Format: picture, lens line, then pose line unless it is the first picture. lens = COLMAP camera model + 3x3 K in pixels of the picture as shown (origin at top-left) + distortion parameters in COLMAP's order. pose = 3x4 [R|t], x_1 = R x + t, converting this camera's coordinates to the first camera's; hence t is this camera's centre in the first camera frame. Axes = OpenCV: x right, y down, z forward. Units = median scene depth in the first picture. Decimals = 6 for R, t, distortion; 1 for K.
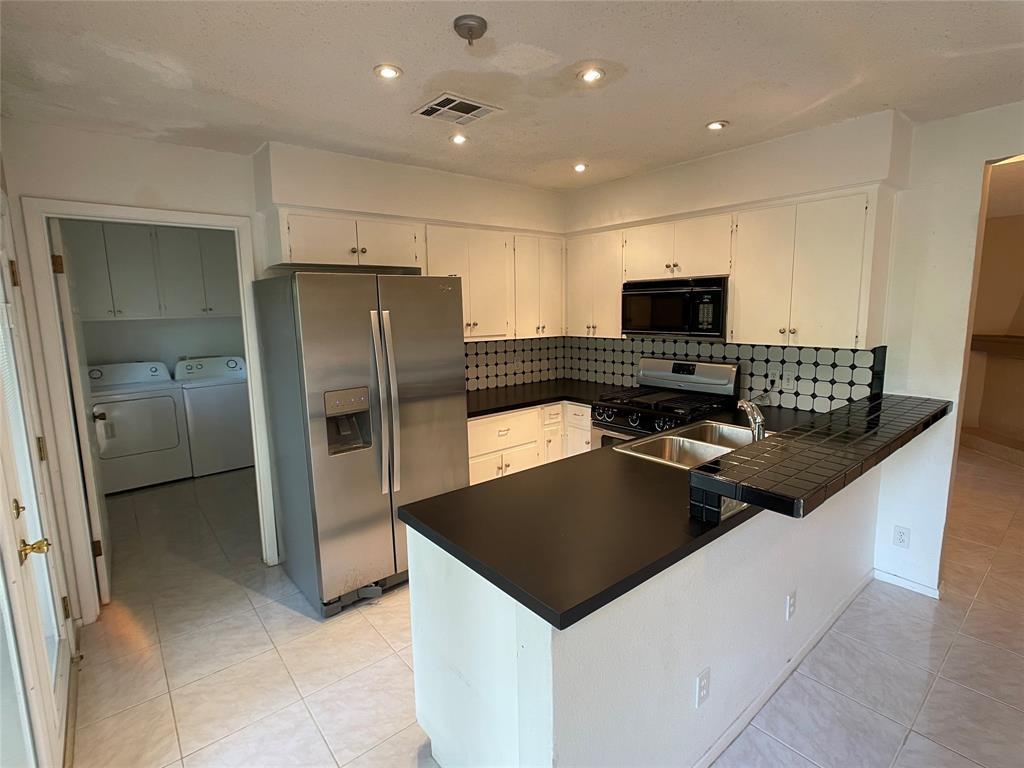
lens RADIAL K [[503.8, 0, 519.3], [0, 503.8, 380.4], [0, 0, 1]] dist [-0.002317, 0.001823]
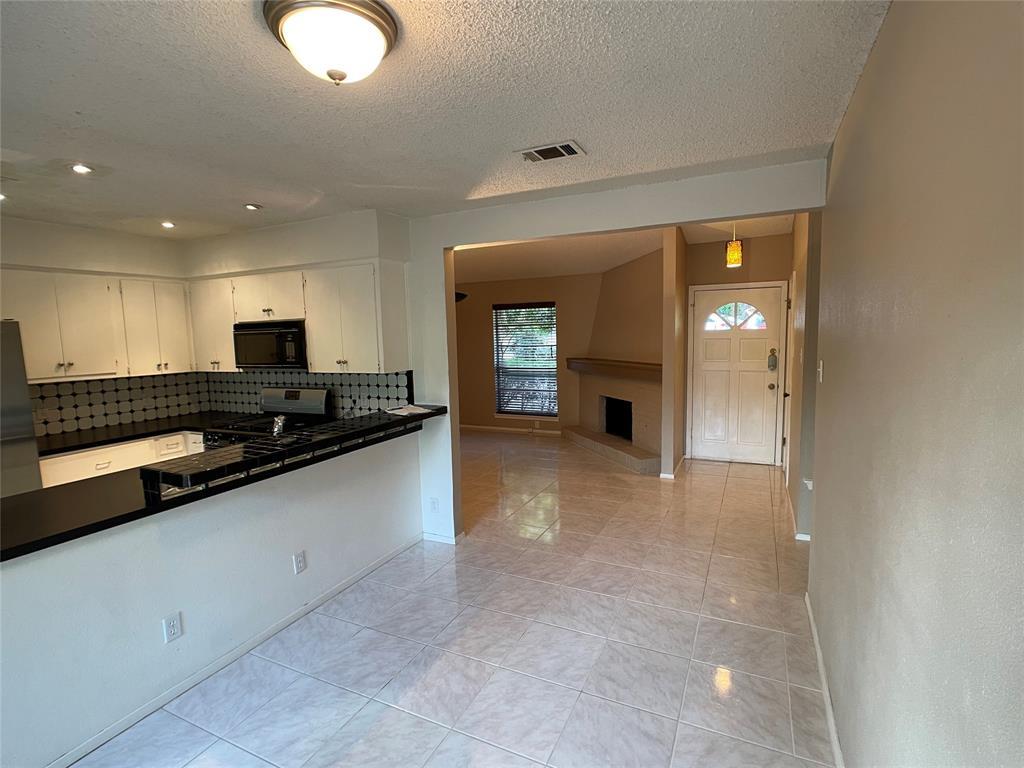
lens RADIAL K [[503.8, 0, 511.2], [0, 503.8, 385.8], [0, 0, 1]] dist [-0.002317, 0.001823]
pose [[0.911425, -0.051898, 0.408180, 0.329850], [0.072171, 0.996798, -0.034412, 0.035136], [-0.405087, 0.060823, 0.912253, -0.319424]]
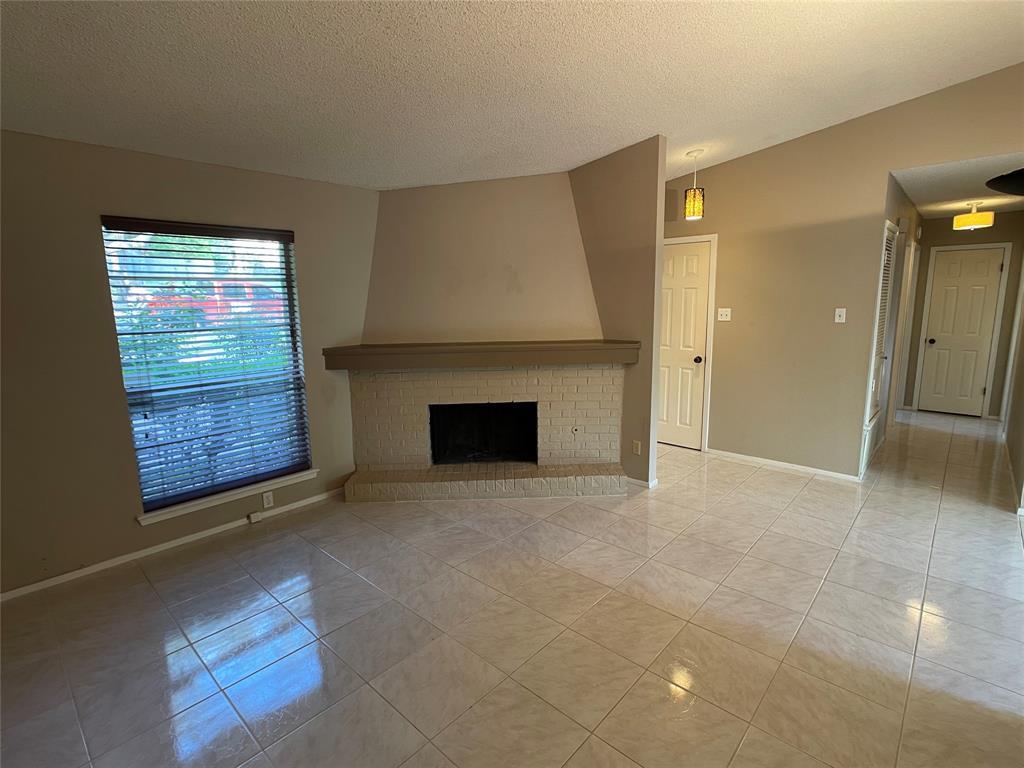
lens RADIAL K [[503.8, 0, 511.5], [0, 503.8, 379.3], [0, 0, 1]] dist [-0.002317, 0.001823]
pose [[-0.137222, -0.150294, 0.979072, 0.296639], [0.162552, 0.971605, 0.171930, -0.216539], [-0.977112, 0.182743, -0.108895, 1.404937]]
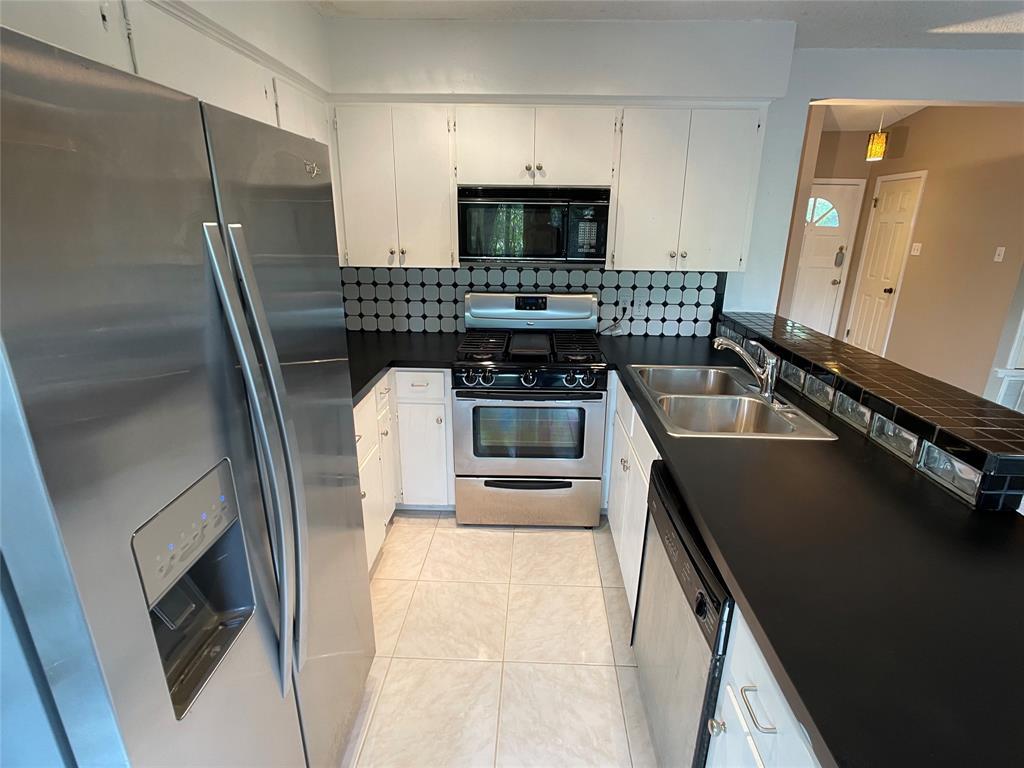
lens RADIAL K [[503.8, 0, 520.1], [0, 503.8, 370.3], [0, 0, 1]] dist [-0.002317, 0.001823]
pose [[0.663671, -0.188801, 0.723806, -0.308583], [0.084605, 0.980360, 0.178146, -0.066117], [-0.743225, -0.056993, 0.666610, 0.490888]]
